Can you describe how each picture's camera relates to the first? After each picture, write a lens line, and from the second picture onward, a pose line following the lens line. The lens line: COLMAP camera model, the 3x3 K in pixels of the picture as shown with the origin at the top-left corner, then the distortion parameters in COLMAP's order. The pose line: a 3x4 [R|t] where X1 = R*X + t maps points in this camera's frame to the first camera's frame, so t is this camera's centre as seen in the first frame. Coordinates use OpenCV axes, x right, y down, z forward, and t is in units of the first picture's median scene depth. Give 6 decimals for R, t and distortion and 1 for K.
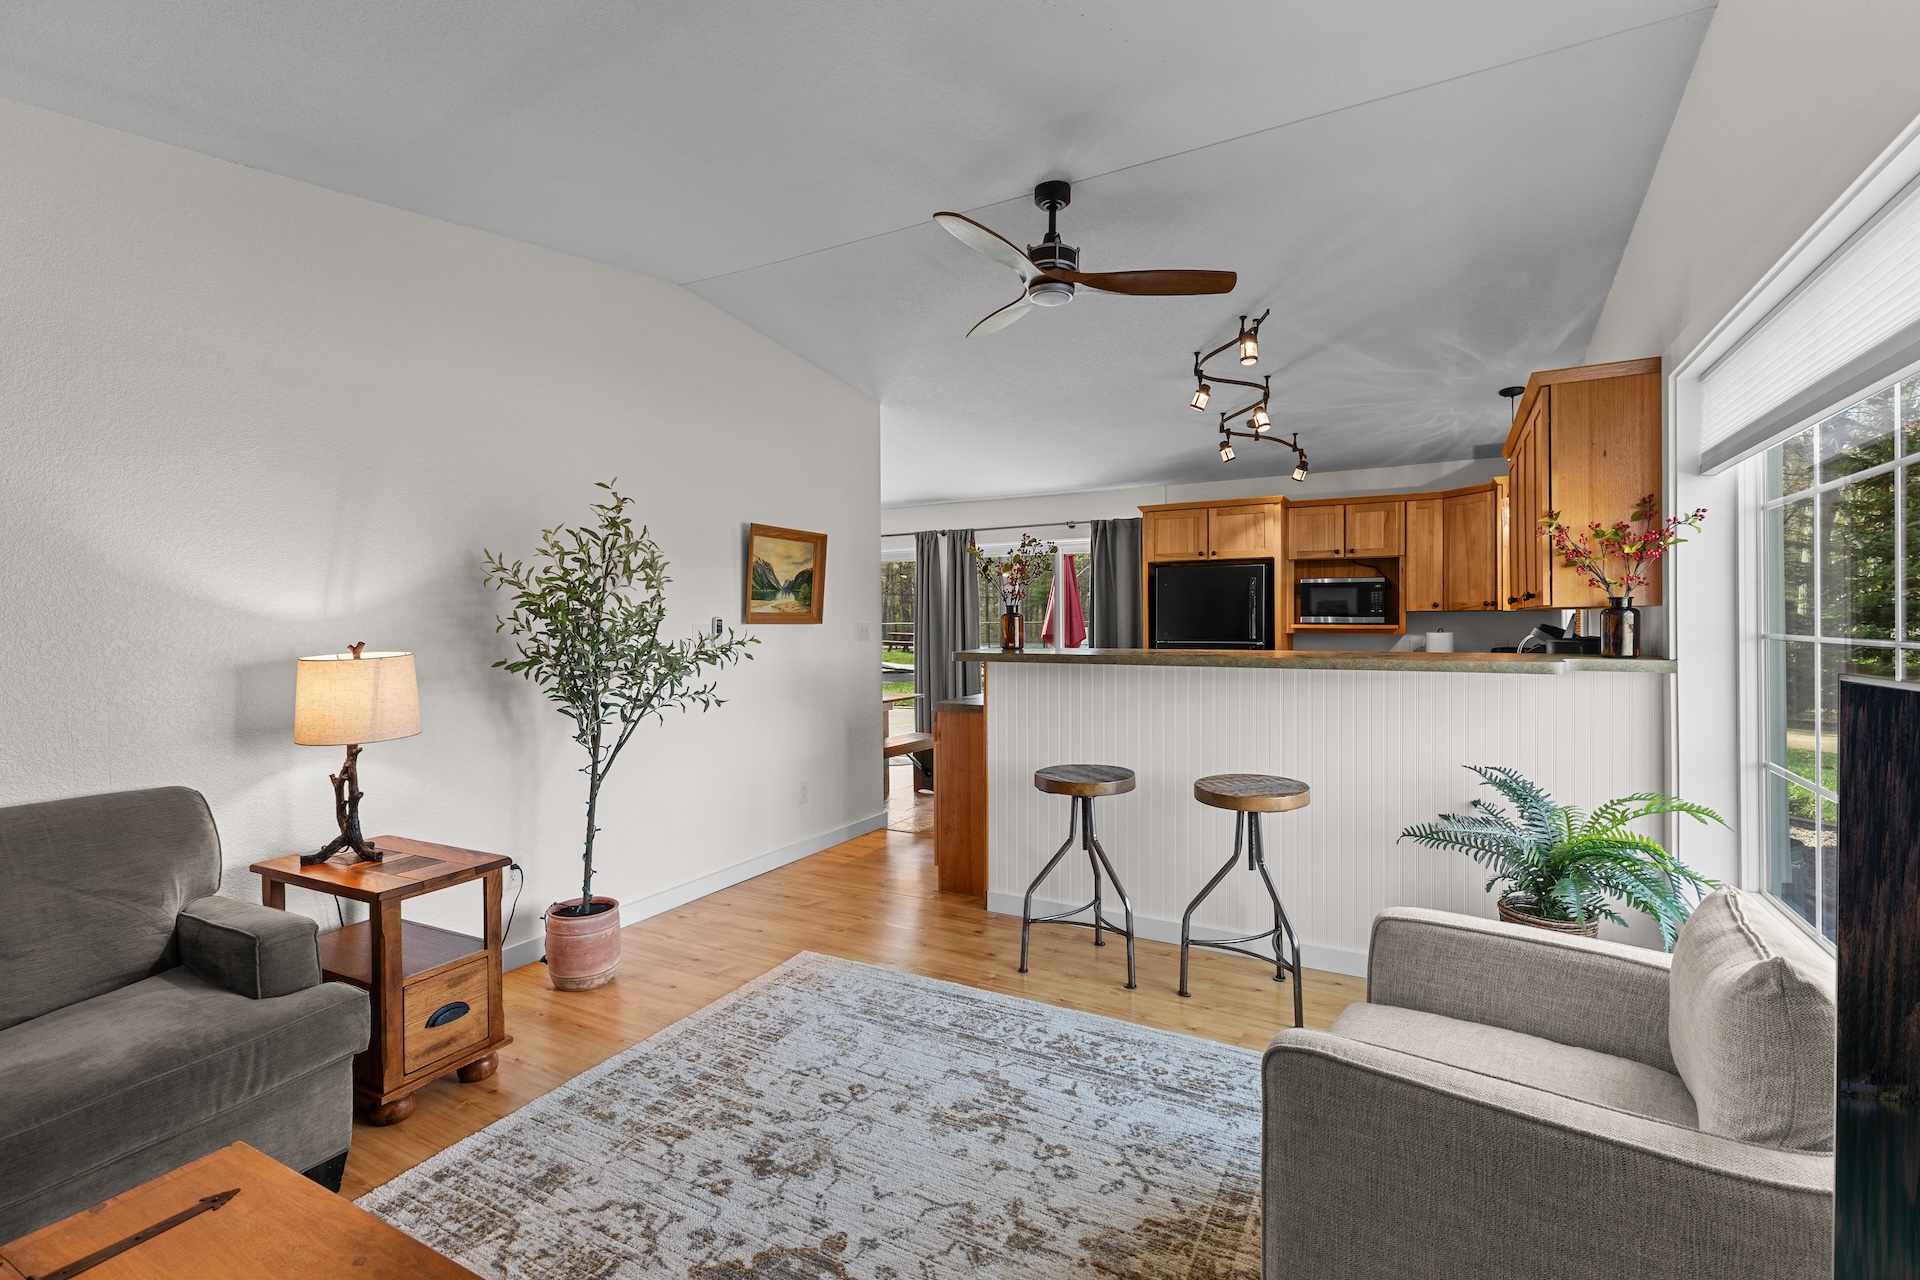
lens RADIAL K [[860.6, 0, 962.1], [0, 860.6, 630.2], [0, 0, 1]] dist [0.003329, -0.000082]
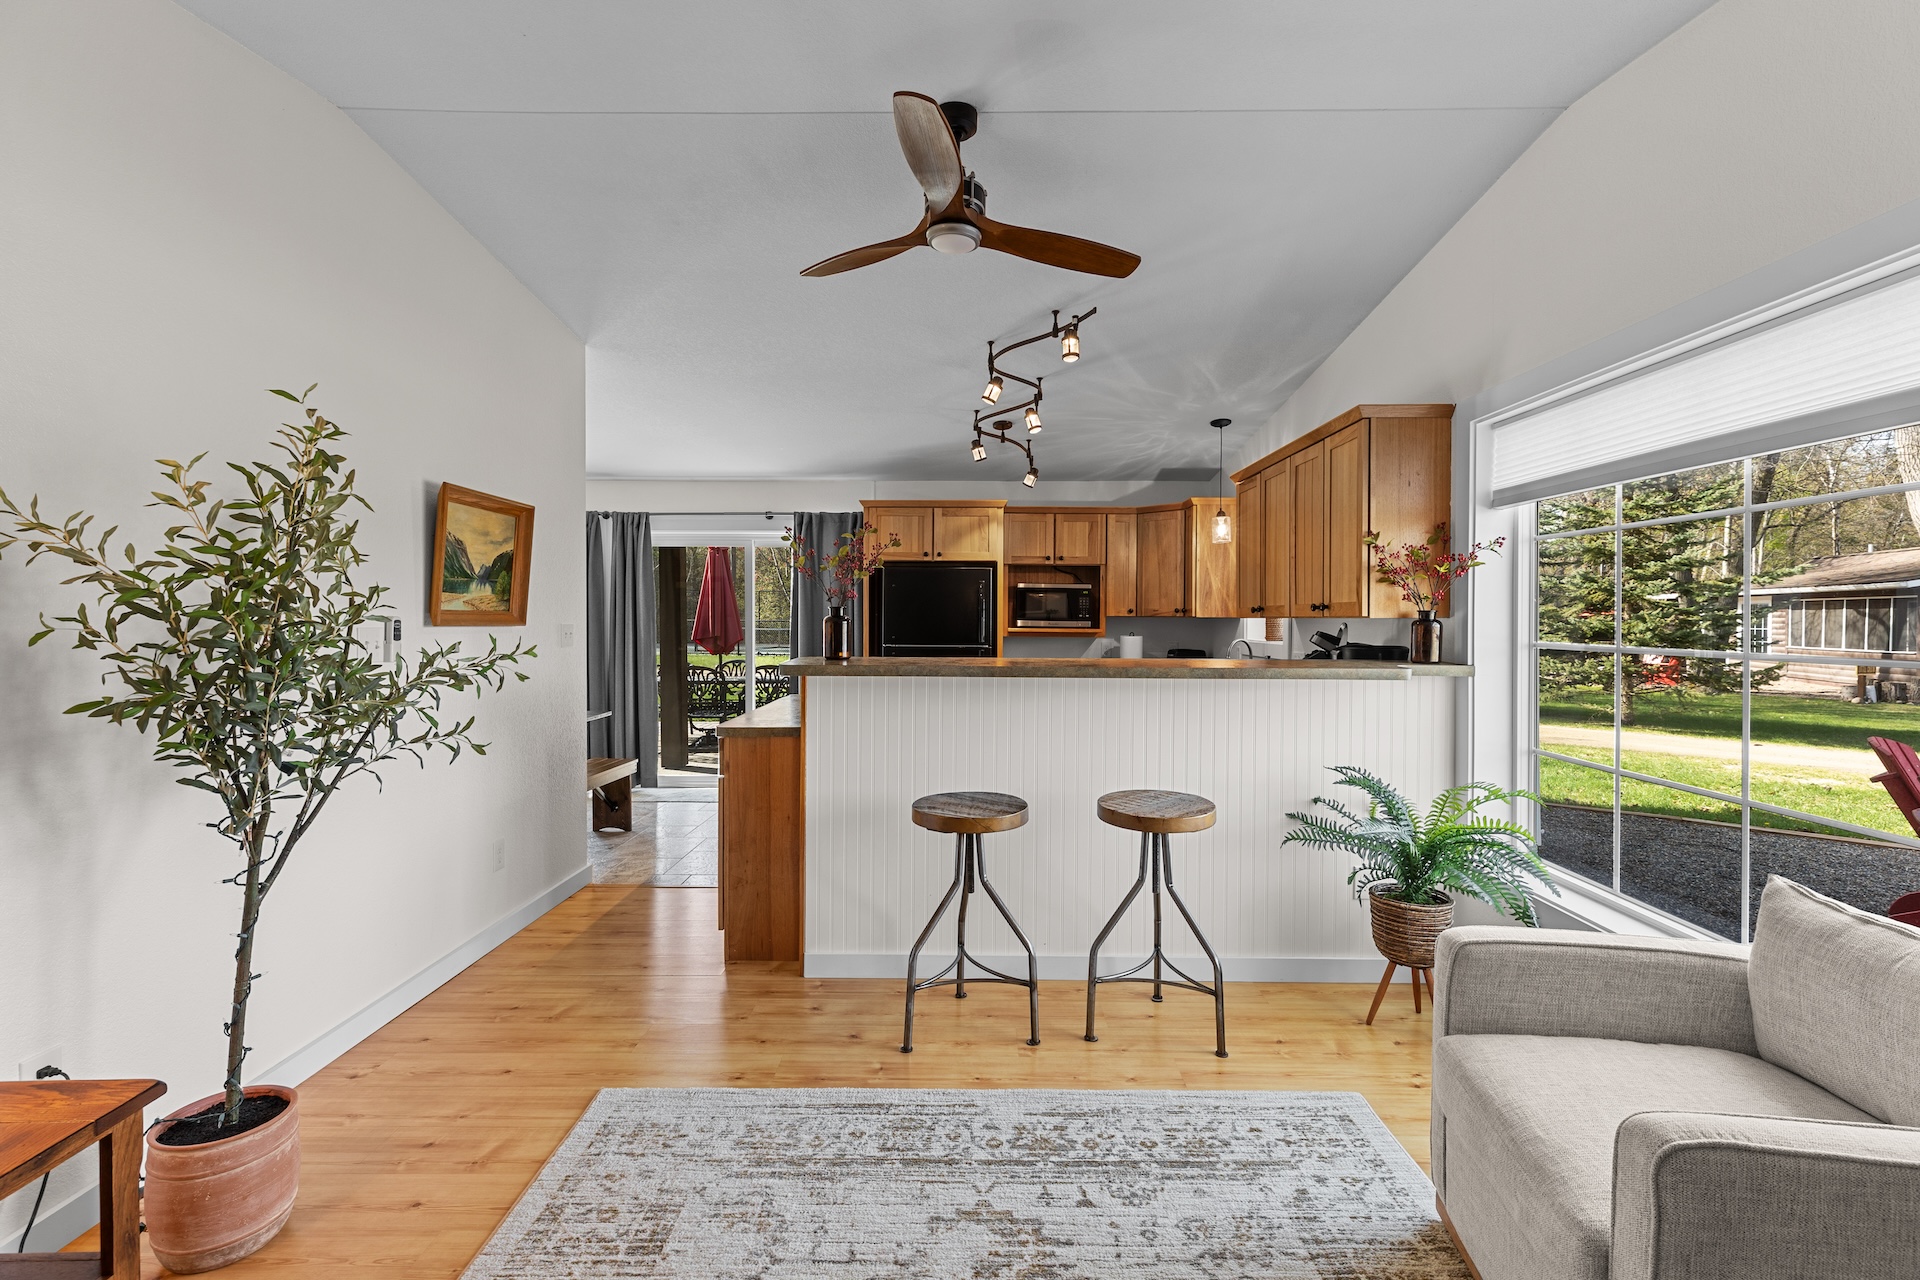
lens RADIAL K [[860.6, 0, 965.7], [0, 860.6, 632.5], [0, 0, 1]] dist [0.003329, -0.000082]
pose [[0.879658, 0.002255, 0.475602, -0.282537], [-0.004546, 0.999983, 0.003667, -0.009589], [-0.475585, -0.005388, 0.879653, 0.254048]]
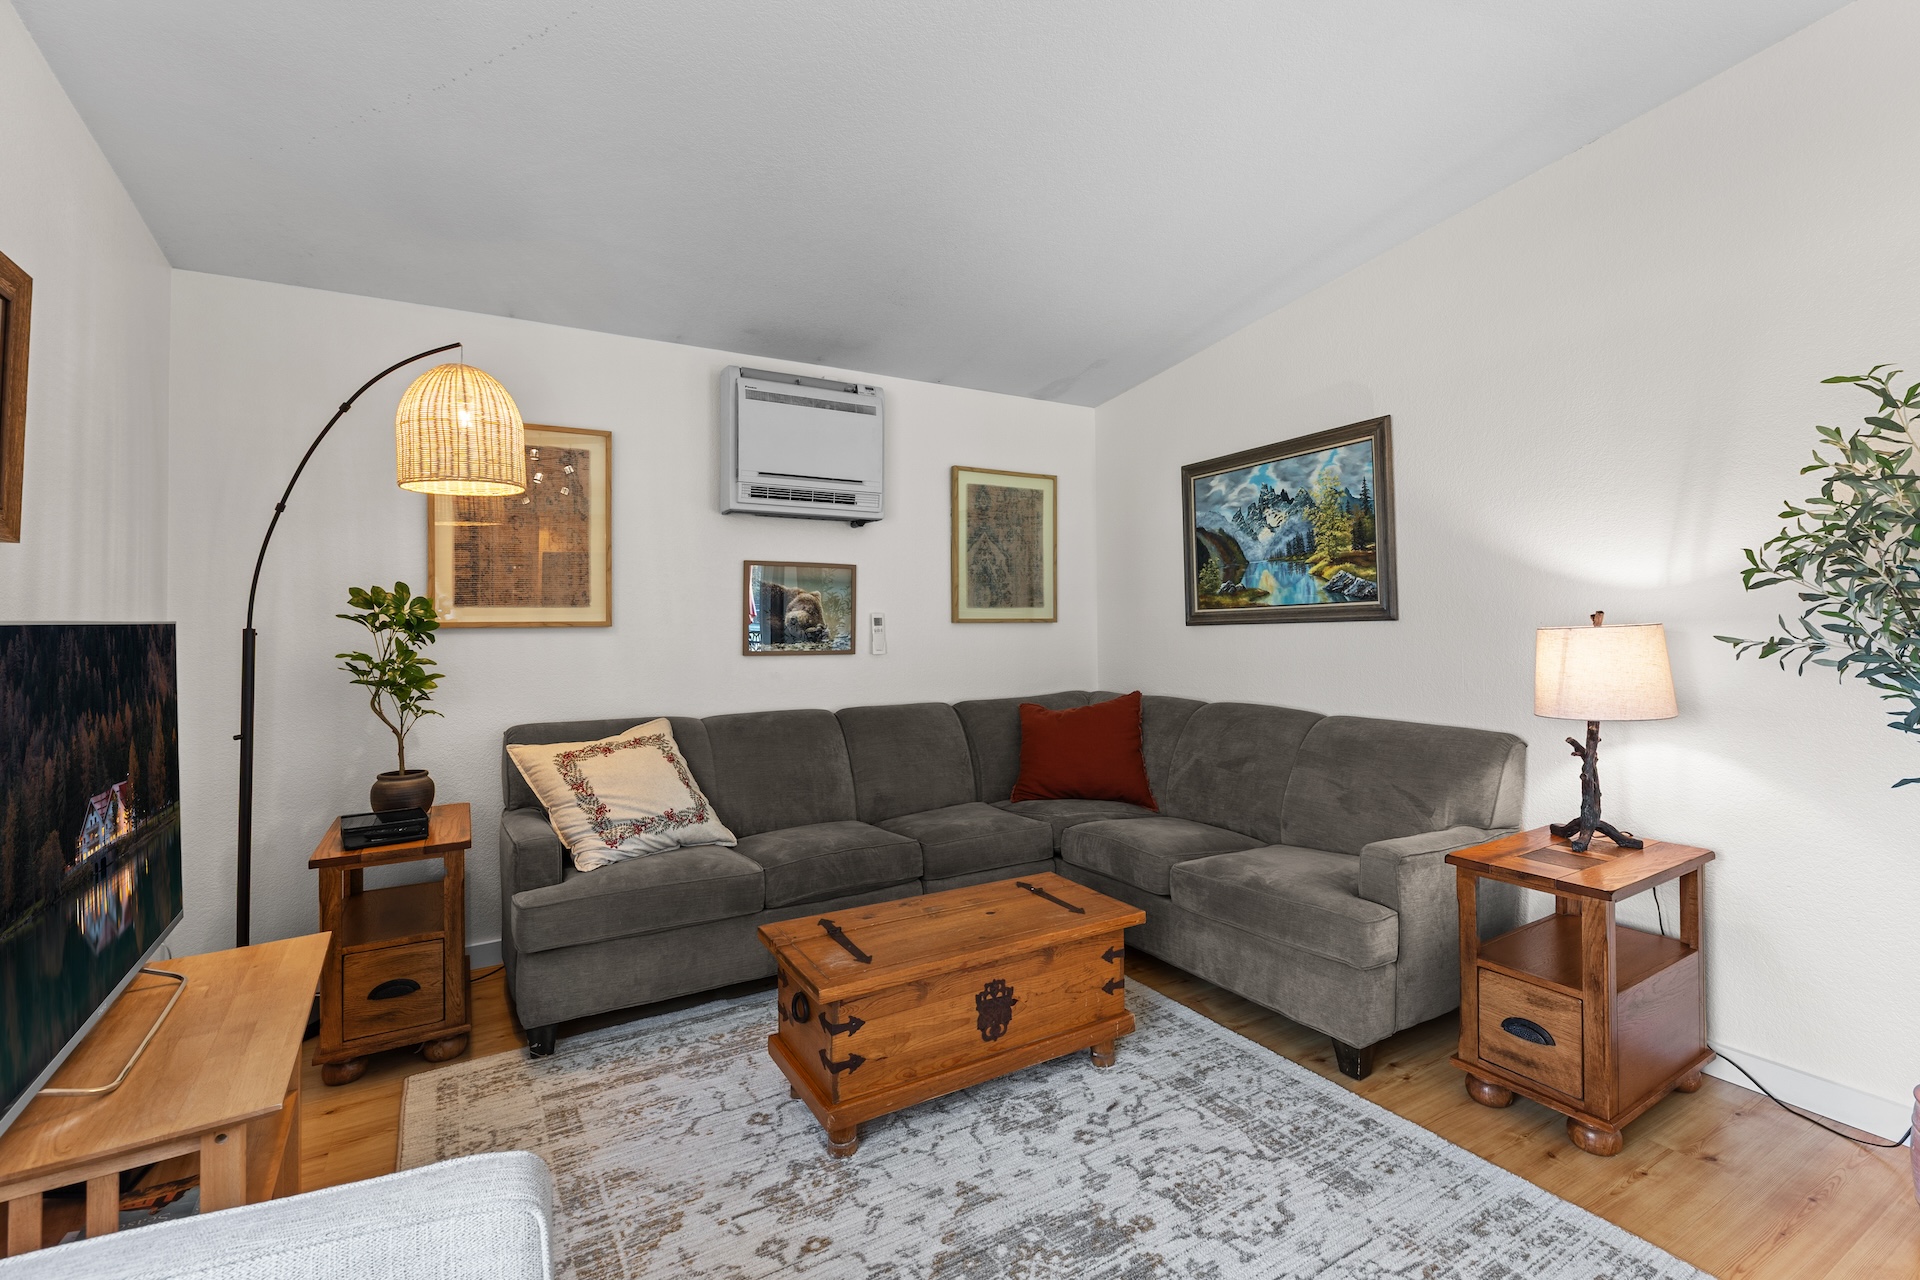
lens RADIAL K [[860.6, 0, 974.9], [0, 860.6, 612.6], [0, 0, 1]] dist [0.003329, -0.000082]
pose [[-0.494079, 0.004987, -0.869403, 0.348775], [-0.004095, 0.999959, 0.008063, 0.008457], [0.869408, 0.007544, -0.494038, 0.724797]]
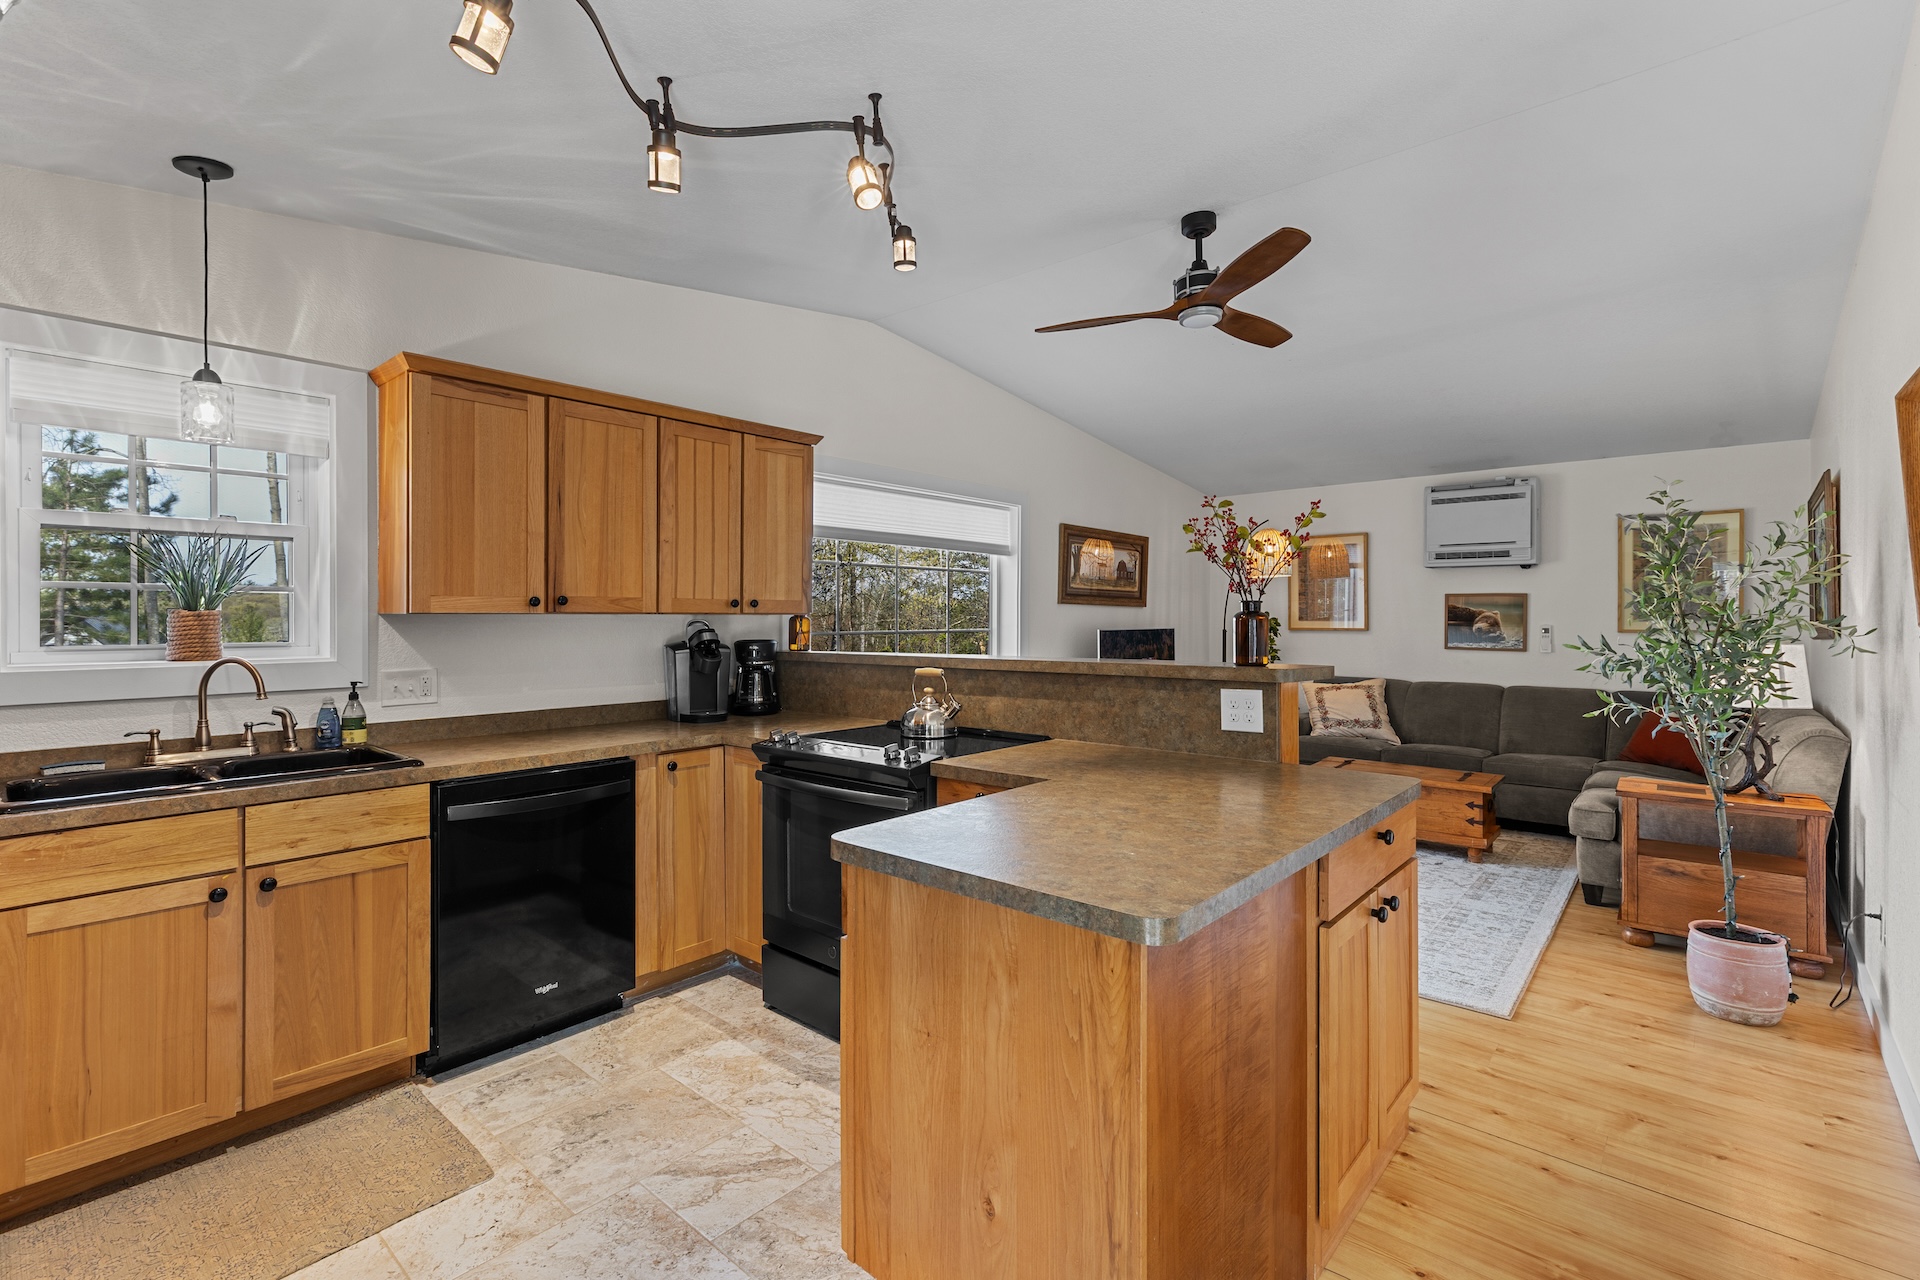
lens RADIAL K [[860.6, 0, 958.8], [0, 860.6, 624.2], [0, 0, 1]] dist [0.003329, -0.000082]
pose [[-0.976549, 0.007826, 0.215152, 0.165676], [0.011667, 0.999794, 0.016588, -0.028008], [-0.214978, 0.018710, -0.976440, 2.091727]]
